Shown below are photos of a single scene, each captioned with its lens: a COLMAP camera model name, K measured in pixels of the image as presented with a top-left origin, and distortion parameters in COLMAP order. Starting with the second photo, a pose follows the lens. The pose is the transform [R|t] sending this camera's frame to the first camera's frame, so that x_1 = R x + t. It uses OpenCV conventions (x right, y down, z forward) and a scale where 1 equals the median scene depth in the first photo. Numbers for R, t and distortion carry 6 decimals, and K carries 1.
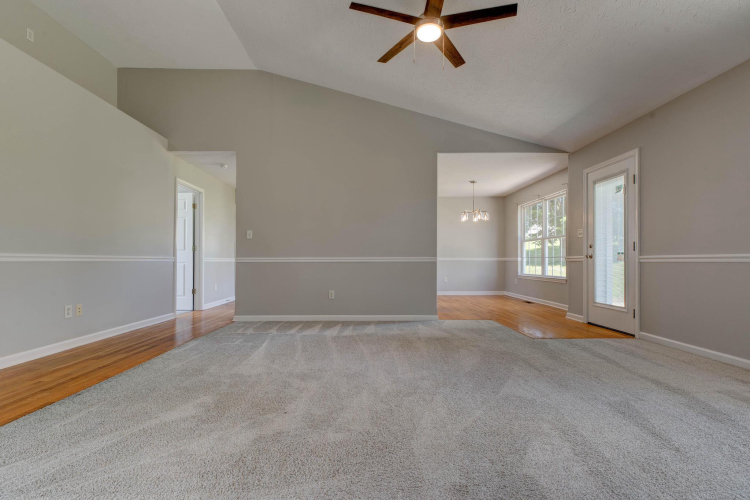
lens RADIAL K [[344.0, 0, 364.9], [0, 344.0, 261.0], [0, 0, 1]] dist [0.002202, 0.000601]
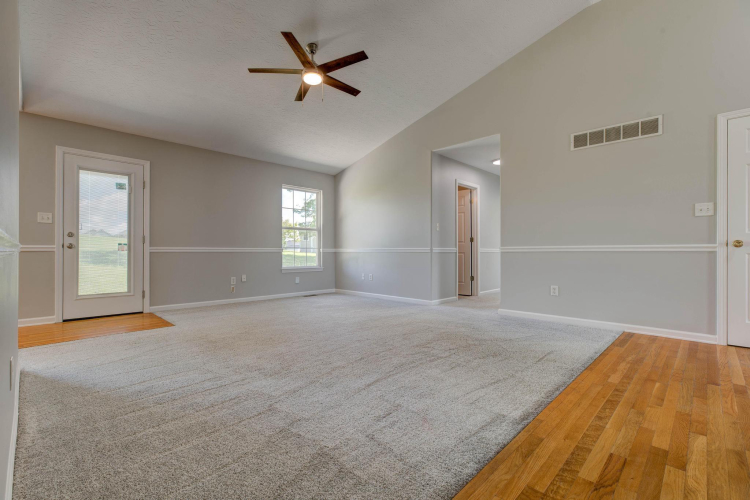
lens RADIAL K [[344.0, 0, 375.3], [0, 344.0, 247.9], [0, 0, 1]] dist [0.002202, 0.000601]
pose [[-0.700848, 0.007936, 0.713267, -0.557521], [0.000100, 0.999939, -0.011027, 0.001513], [-0.713311, -0.007657, -0.700806, 1.055975]]
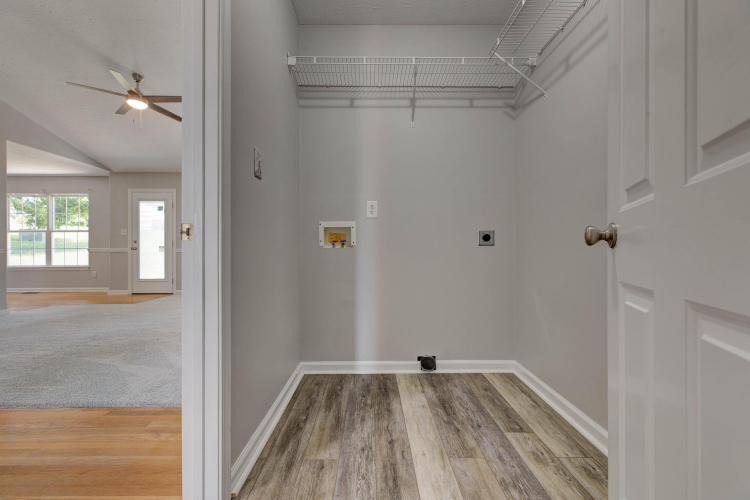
lens RADIAL K [[344.0, 0, 369.0], [0, 344.0, 250.0], [0, 0, 1]] dist [0.002202, 0.000601]
pose [[0.014630, 0.004749, 0.999882, -0.817607], [0.004021, 0.999980, -0.004808, 0.004083], [-0.999885, 0.004090, 0.014611, -0.034456]]
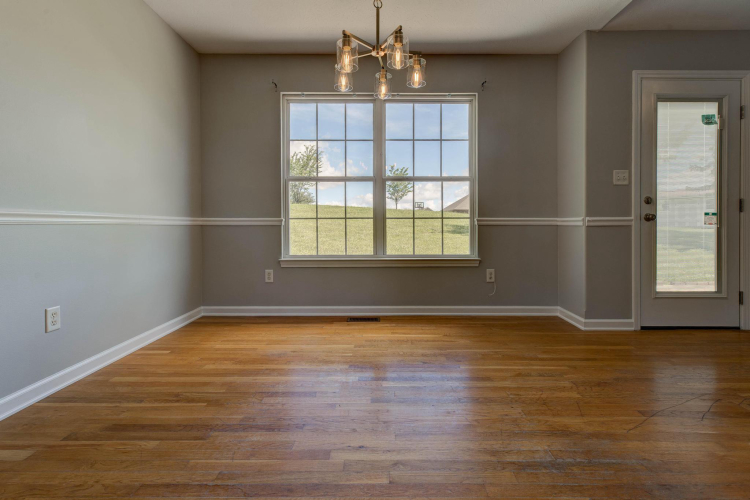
lens RADIAL K [[344.0, 0, 377.7], [0, 344.0, 225.3], [0, 0, 1]] dist [0.002202, 0.000601]
pose [[0.016138, -0.006583, 0.999848, 0.036754], [0.001824, 0.999977, 0.006554, -0.005265], [-0.999868, 0.001718, 0.016150, 1.457780]]
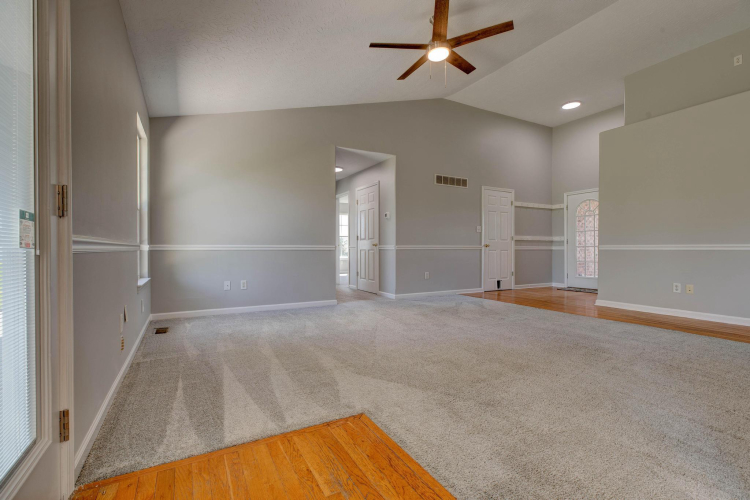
lens RADIAL K [[344.0, 0, 369.5], [0, 344.0, 245.7], [0, 0, 1]] dist [0.002202, 0.000601]
pose [[-0.881390, -0.004673, -0.472367, 0.568634], [0.000131, 0.999949, -0.010137, -0.000330], [0.472390, -0.008997, -0.881344, 1.155295]]
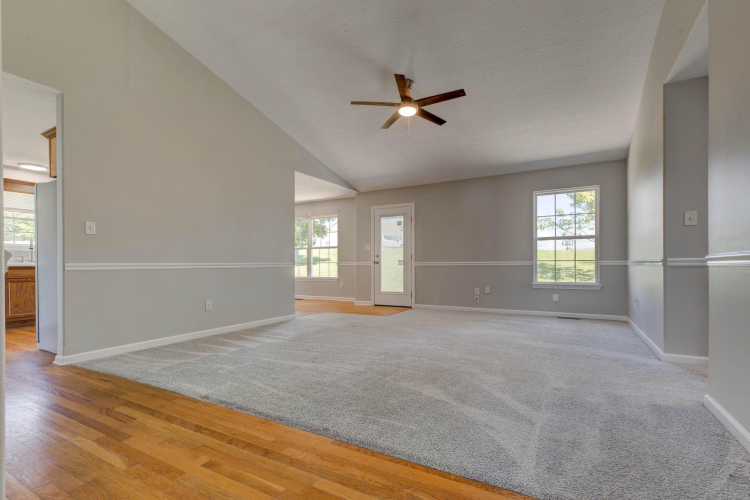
lens RADIAL K [[344.0, 0, 349.3], [0, 344.0, 265.4], [0, 0, 1]] dist [0.002202, 0.000601]
pose [[0.545736, -0.003220, 0.837951, -0.726244], [0.006358, 0.999980, -0.000298, -0.000971], [-0.837933, 0.005490, 0.545746, 0.248514]]
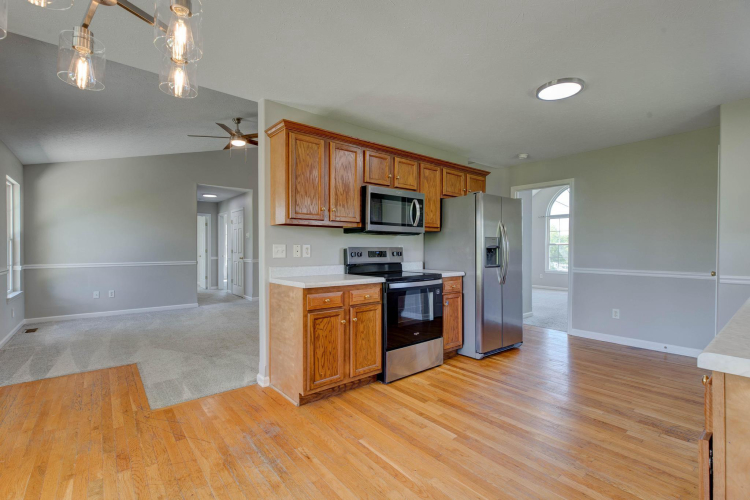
lens RADIAL K [[344.0, 0, 375.7], [0, 344.0, 247.6], [0, 0, 1]] dist [0.002202, 0.000601]
pose [[-0.778761, -0.002448, -0.627316, 0.458853], [-0.000745, 0.999995, -0.002977, -0.065472], [0.627321, -0.001850, -0.778759, 1.710839]]
